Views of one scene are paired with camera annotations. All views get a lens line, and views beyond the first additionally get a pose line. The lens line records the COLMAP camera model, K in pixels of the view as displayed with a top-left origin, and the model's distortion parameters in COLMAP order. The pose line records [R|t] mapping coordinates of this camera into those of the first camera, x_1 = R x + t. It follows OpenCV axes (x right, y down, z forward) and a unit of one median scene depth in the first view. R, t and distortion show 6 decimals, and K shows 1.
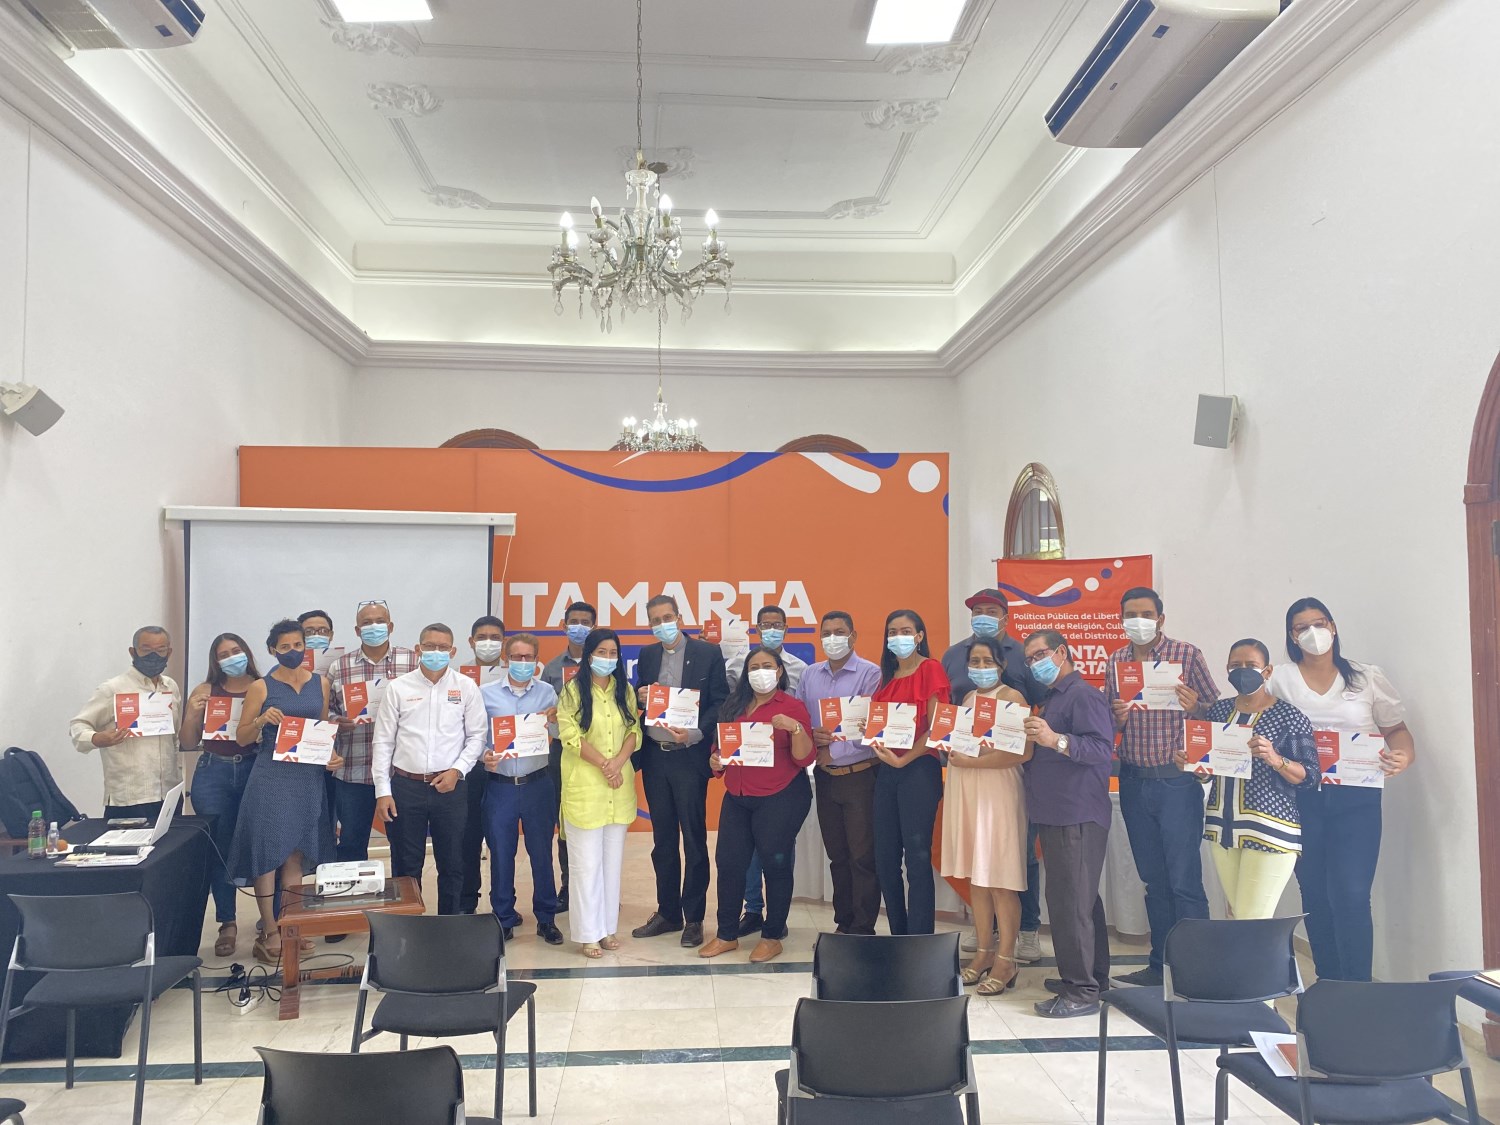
lens RADIAL K [[1164.1, 0, 750.0], [0, 1164.1, 562.5], [0, 0, 1]] dist [0.127208, -0.192580]
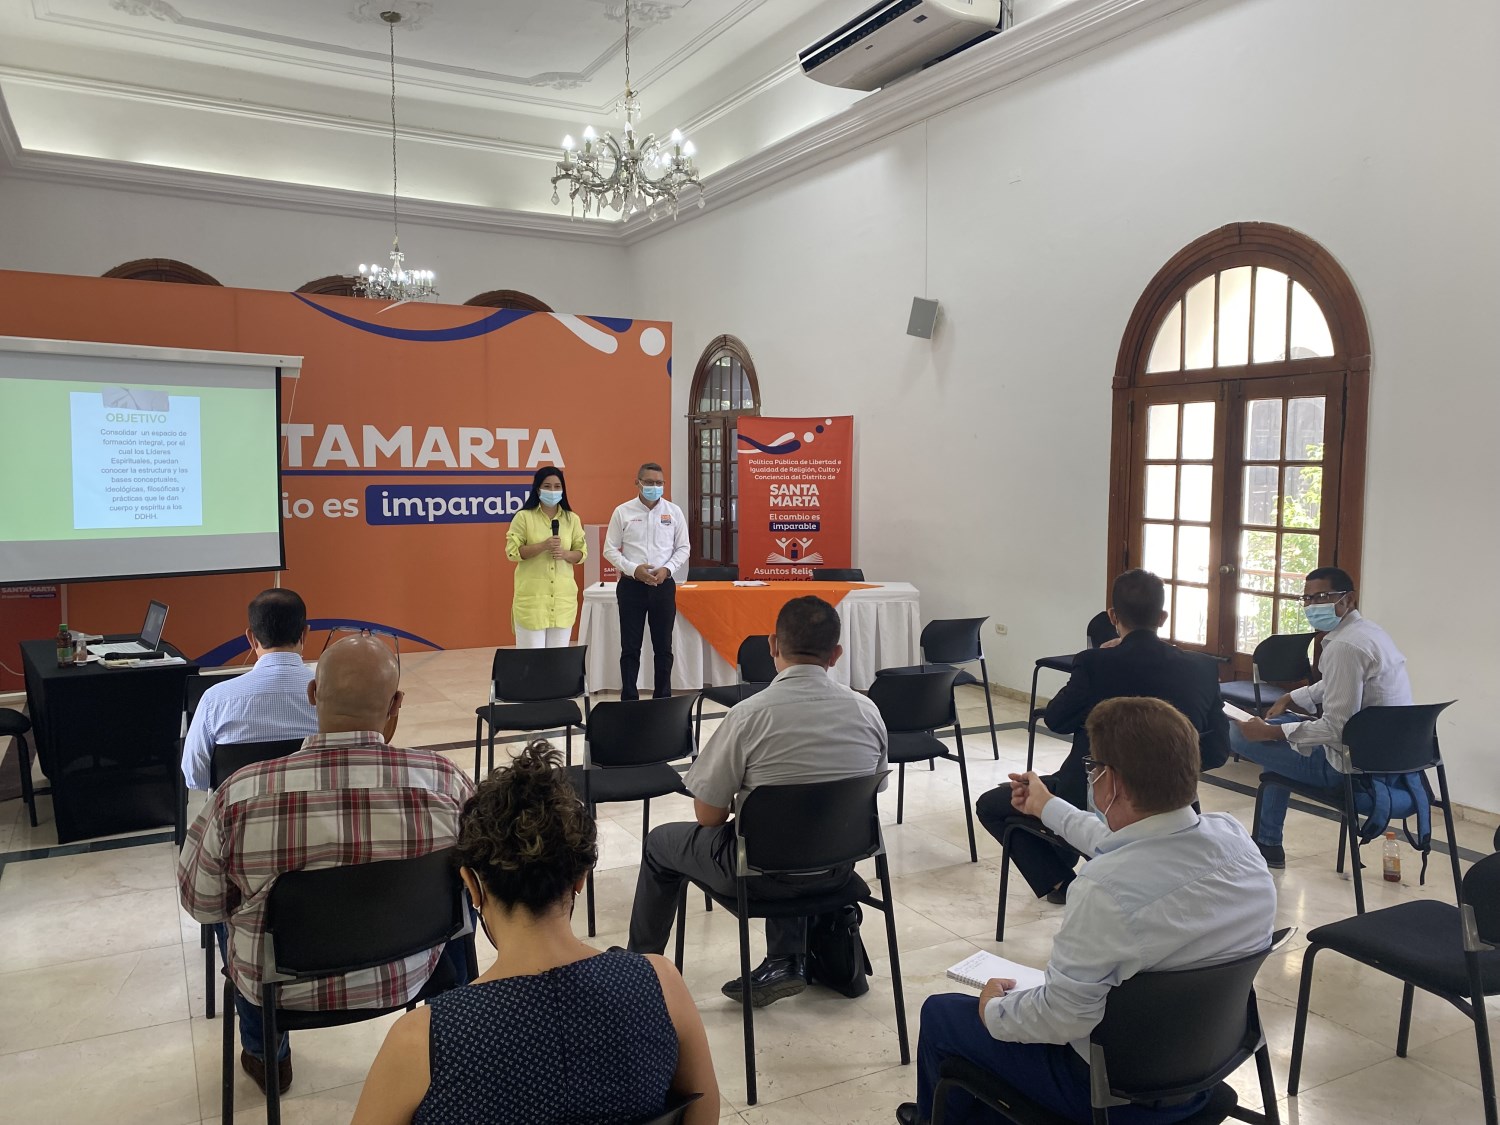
lens RADIAL K [[1164.1, 0, 750.0], [0, 1164.1, 562.5], [0, 0, 1]] dist [0.127208, -0.192580]
pose [[0.914112, -0.023624, 0.404773, -0.287566], [-0.027248, 0.992465, 0.119460, 0.003854], [-0.404545, -0.120229, 0.906580, -0.152697]]
